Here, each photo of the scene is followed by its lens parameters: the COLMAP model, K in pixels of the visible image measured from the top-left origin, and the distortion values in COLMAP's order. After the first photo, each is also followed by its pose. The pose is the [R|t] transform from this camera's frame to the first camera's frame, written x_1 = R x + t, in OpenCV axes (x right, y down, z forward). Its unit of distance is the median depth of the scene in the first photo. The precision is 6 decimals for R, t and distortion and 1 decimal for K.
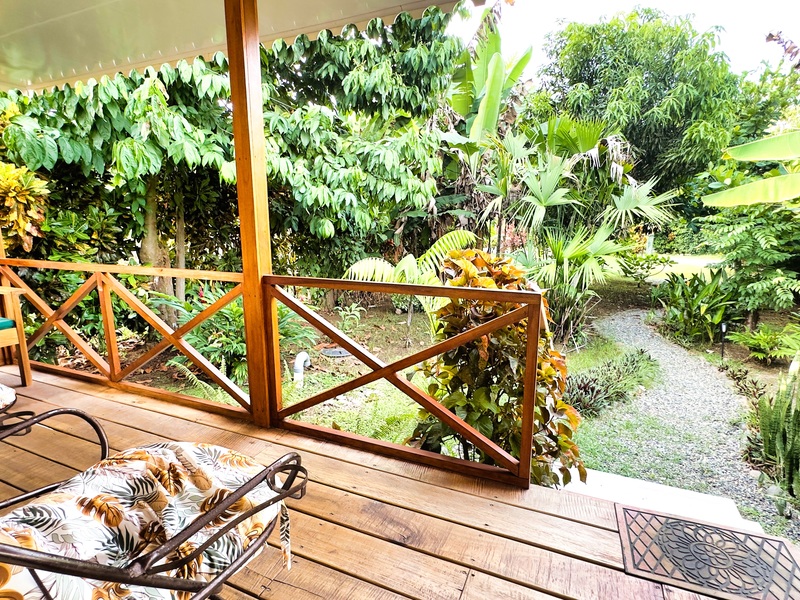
lens RADIAL K [[426.8, 0, 400.8], [0, 426.8, 299.2], [0, 0, 1]] dist [-0.002542, 0.000648]
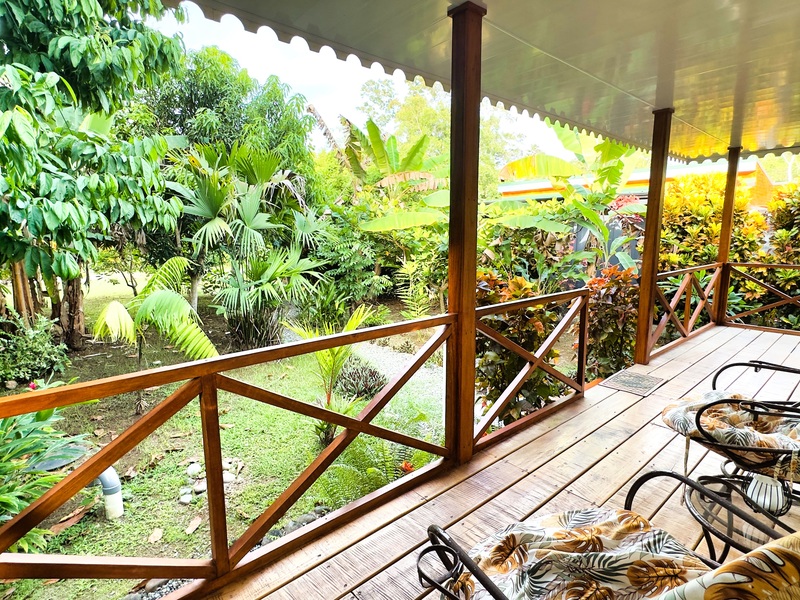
lens RADIAL K [[426.8, 0, 400.8], [0, 426.8, 299.2], [0, 0, 1]] dist [-0.002542, 0.000648]
pose [[0.420765, -0.143648, 0.895724, -0.629357], [0.167671, 0.982686, 0.078831, -0.098434], [-0.891540, 0.117017, 0.437565, 0.320849]]
